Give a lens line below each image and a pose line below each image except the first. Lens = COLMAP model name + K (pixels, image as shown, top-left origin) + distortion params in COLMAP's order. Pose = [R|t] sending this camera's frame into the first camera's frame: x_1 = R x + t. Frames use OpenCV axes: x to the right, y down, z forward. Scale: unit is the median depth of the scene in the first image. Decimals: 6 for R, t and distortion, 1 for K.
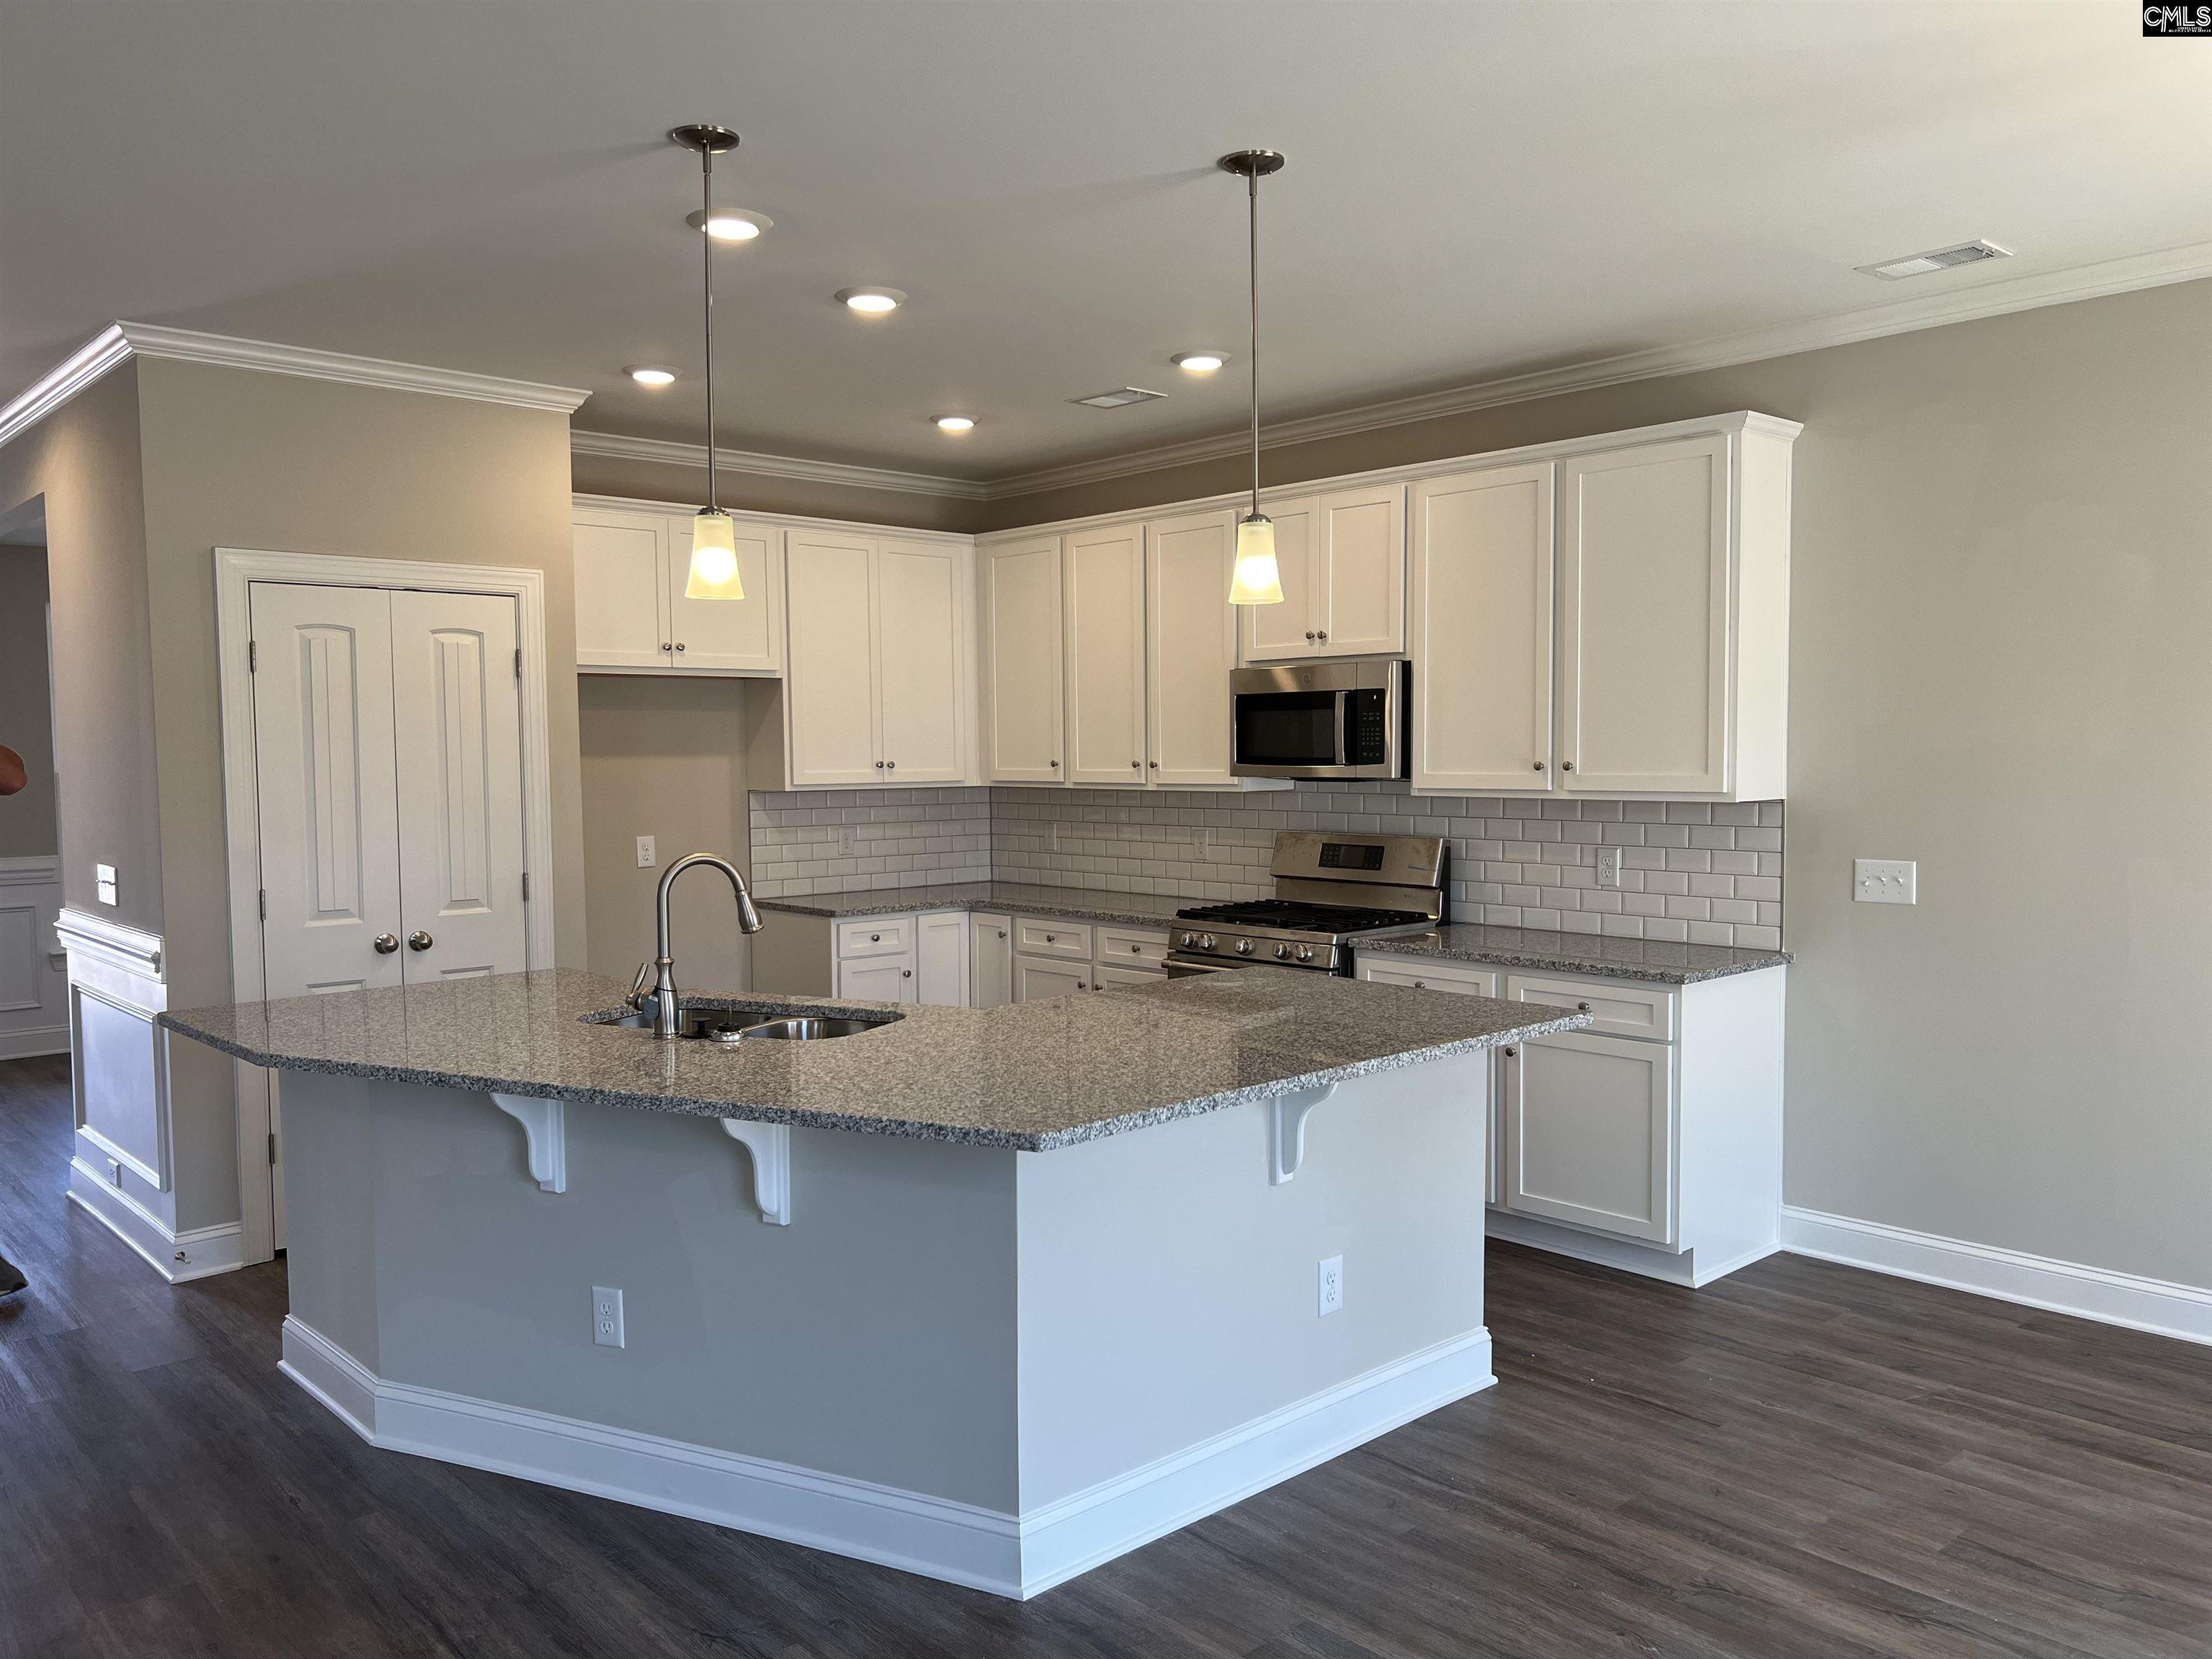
lens RADIAL K [[1652.0, 0, 1108.2], [0, 1652.0, 864.4], [0, 0, 1]] dist [0.087358, -0.109473]
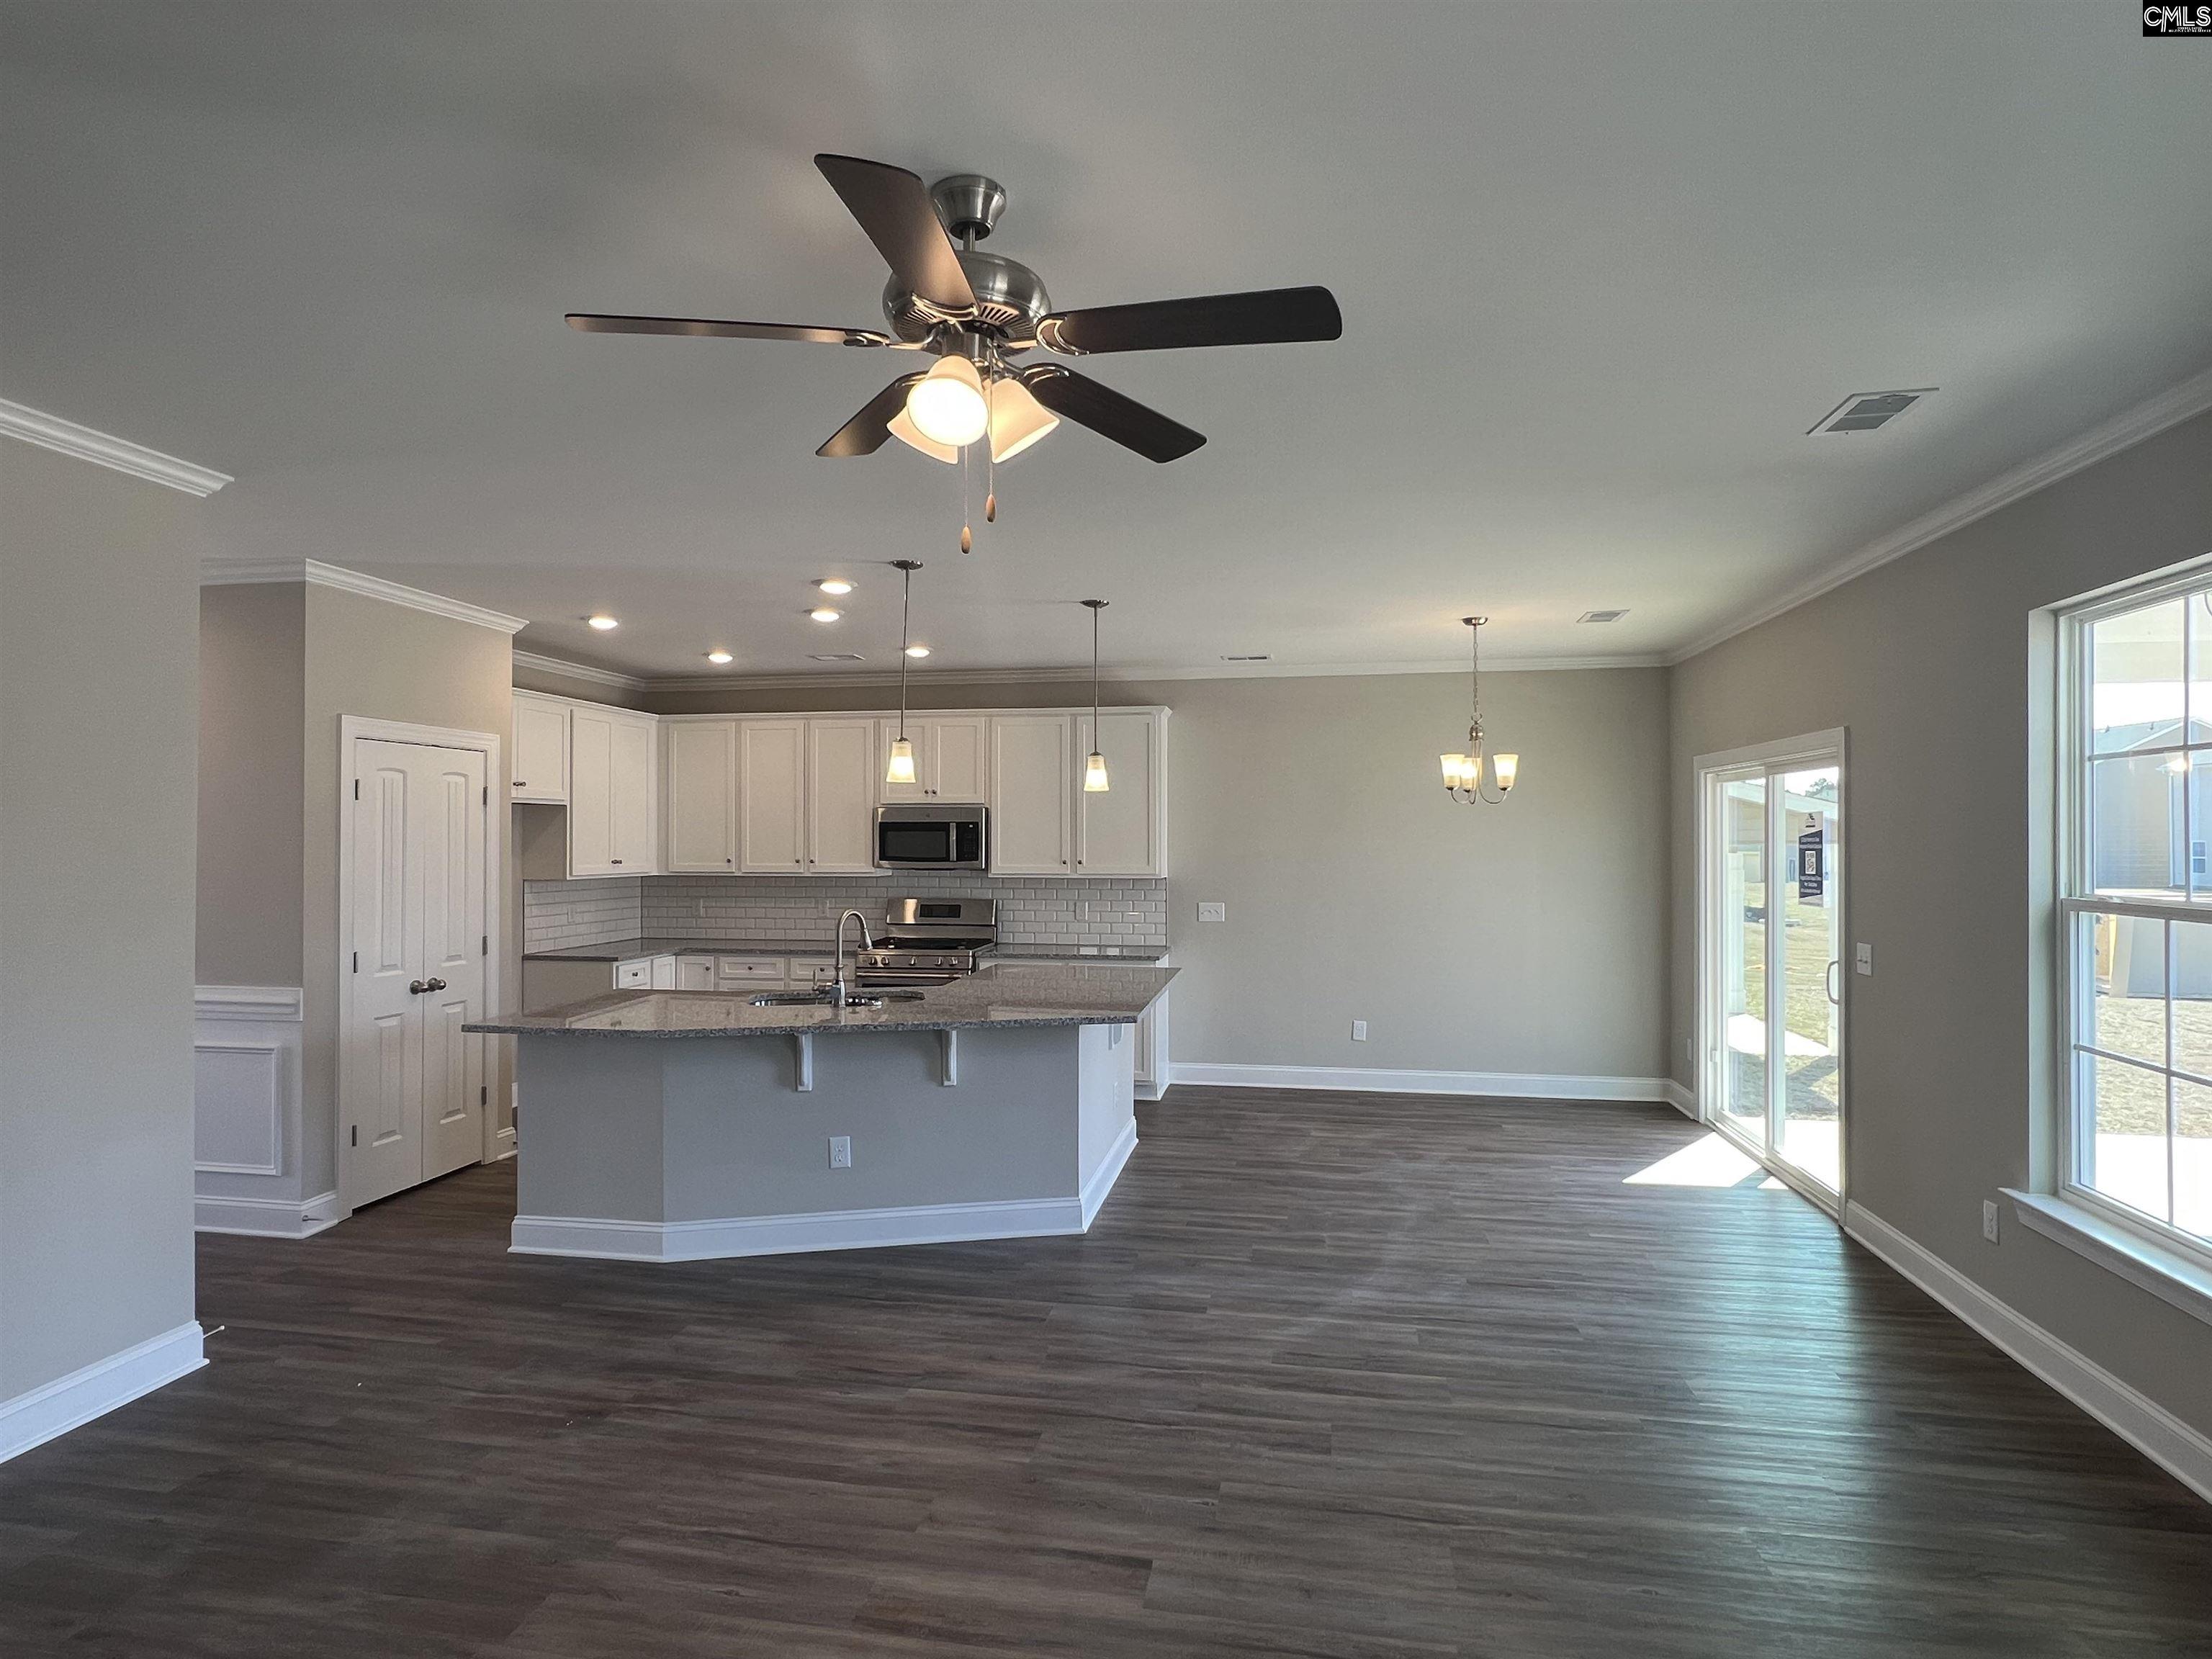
lens RADIAL K [[1188.1, 0, 1106.0], [0, 1188.1, 829.5], [0, 0, 1]] dist [-0.003384, -0.000553]
pose [[0.794872, 0.013771, 0.606621, -0.548885], [0.037743, 0.996684, -0.072080, 0.007541], [-0.605603, 0.080190, 0.791716, -0.178690]]
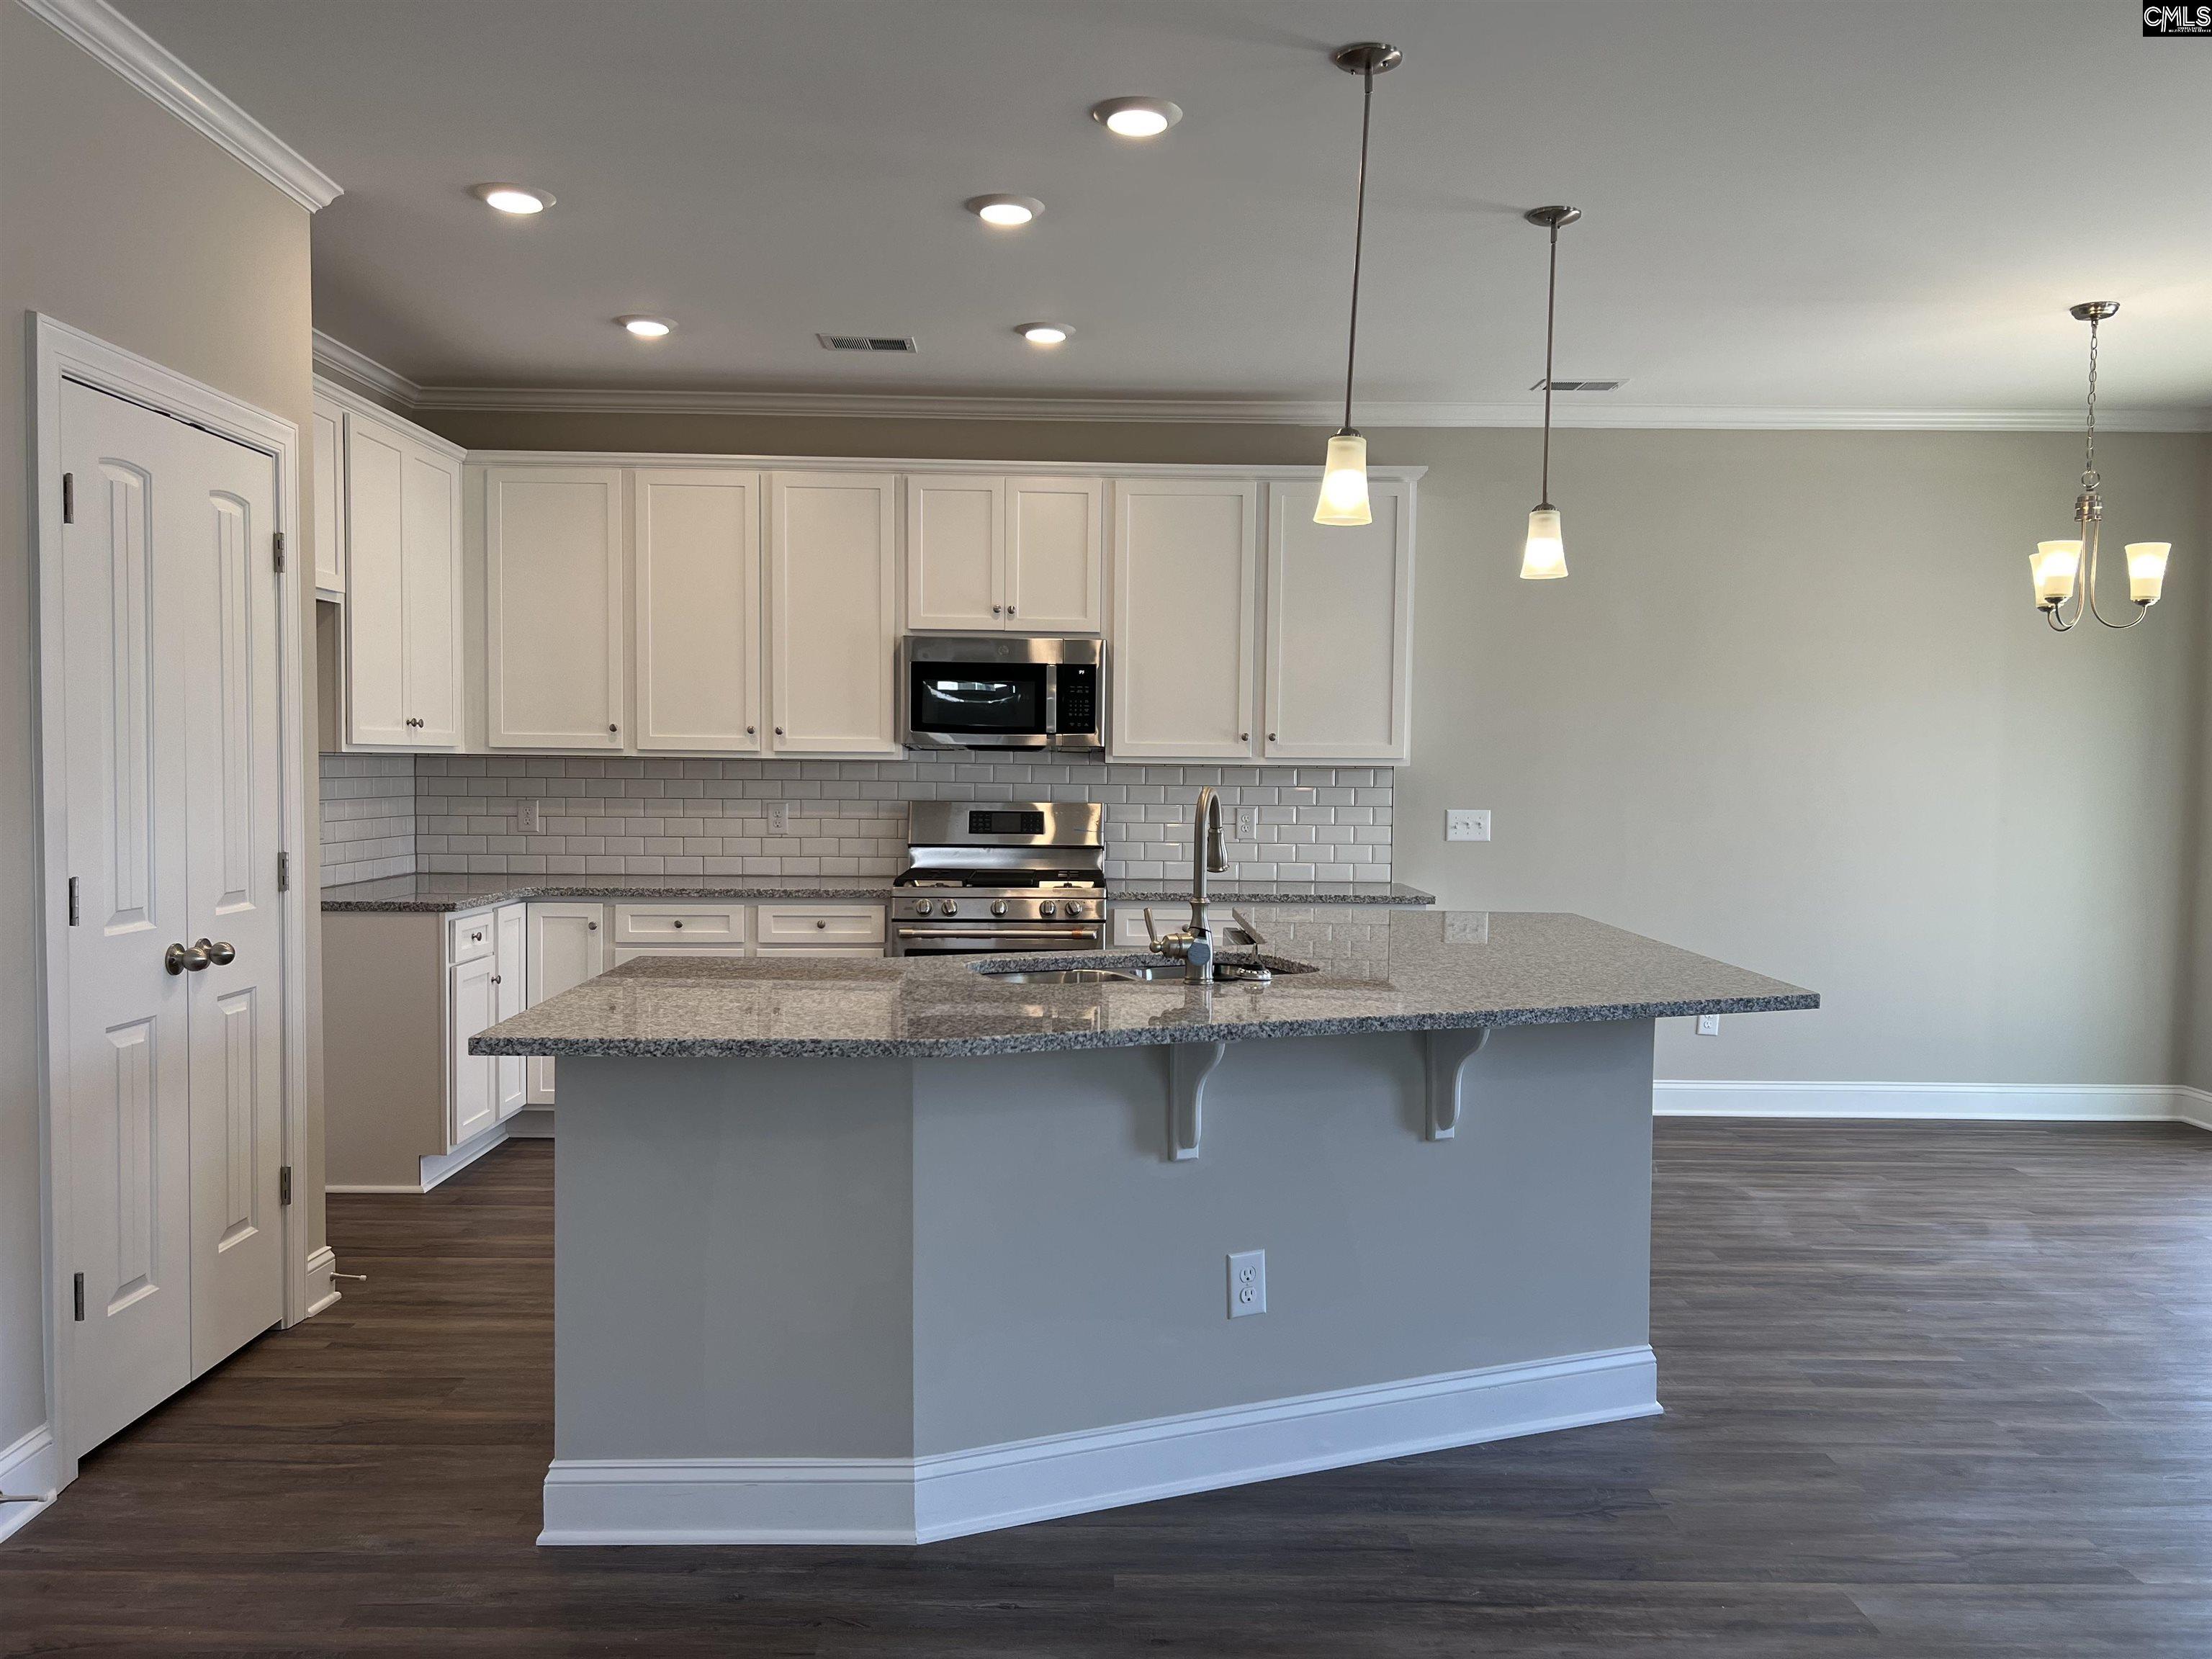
lens RADIAL K [[1652.0, 0, 1108.2], [0, 1652.0, 864.4], [0, 0, 1]] dist [0.087358, -0.109473]
pose [[0.666365, -0.030087, 0.745019, -0.637457], [0.038131, 0.999253, 0.006248, 0.018985], [-0.744650, 0.024245, 0.667014, 0.271285]]
